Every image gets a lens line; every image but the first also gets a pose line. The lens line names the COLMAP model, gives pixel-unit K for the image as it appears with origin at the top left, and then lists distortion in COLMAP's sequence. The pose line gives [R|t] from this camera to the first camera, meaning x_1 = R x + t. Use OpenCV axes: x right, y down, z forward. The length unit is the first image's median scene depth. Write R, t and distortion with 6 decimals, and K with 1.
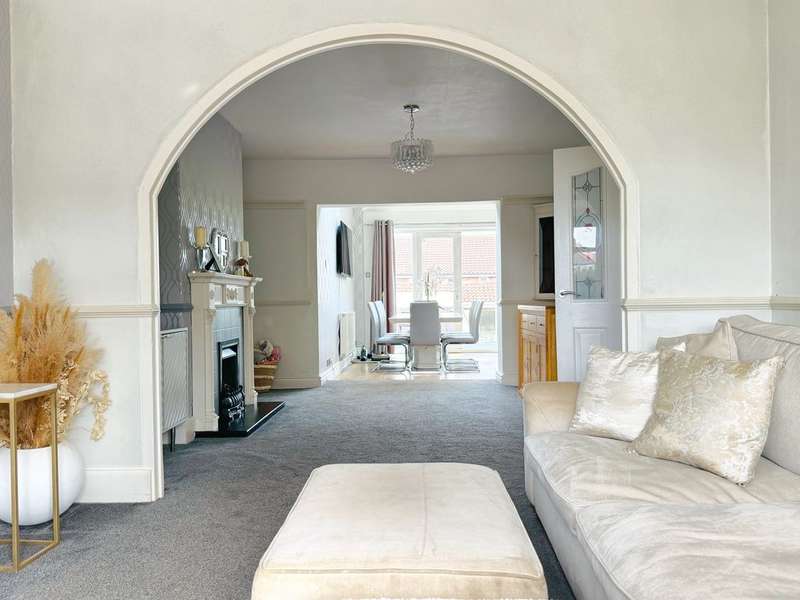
lens RADIAL K [[601.3, 0, 400.0], [0, 601.3, 300.0], [0, 0, 1]] dist [0.001187, 0.000106]
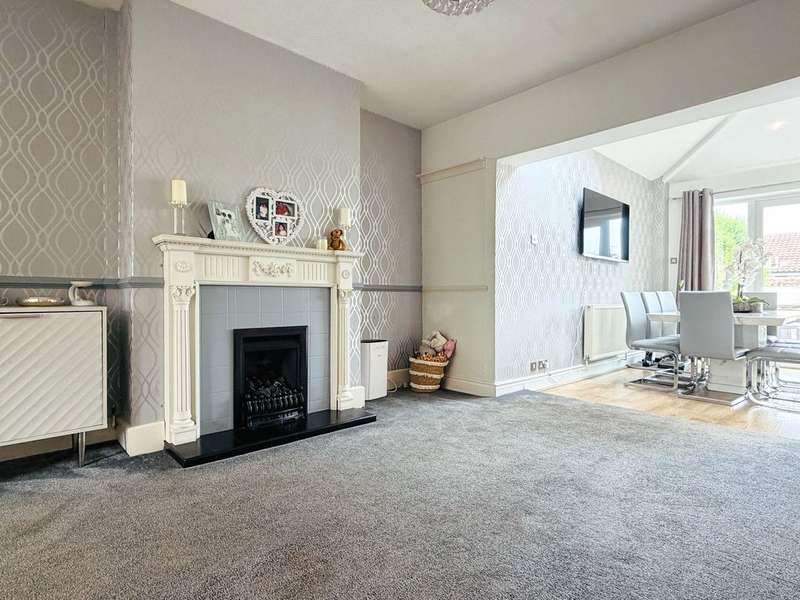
lens RADIAL K [[434.0, 0, 400.0], [0, 434.0, 300.0], [0, 0, 1]] dist [0.001498, 0.000674]
pose [[0.695703, 0.018532, -0.718091, 0.144398], [-0.014440, 0.999826, 0.011814, 0.012126], [0.718185, 0.002151, 0.695849, 0.421822]]
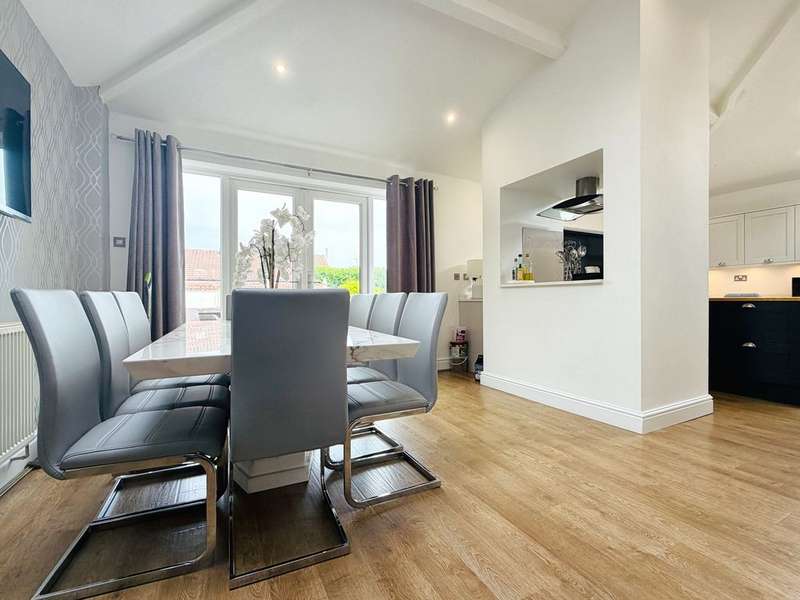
lens RADIAL K [[372.8, 0, 400.0], [0, 372.8, 300.0], [0, 0, 1]] dist [-0.001689, -0.000088]
pose [[0.881580, 0.013844, 0.471832, 0.007316], [-0.007869, 0.999862, -0.014634, 0.008510], [-0.471969, 0.009188, 0.881567, 0.814345]]
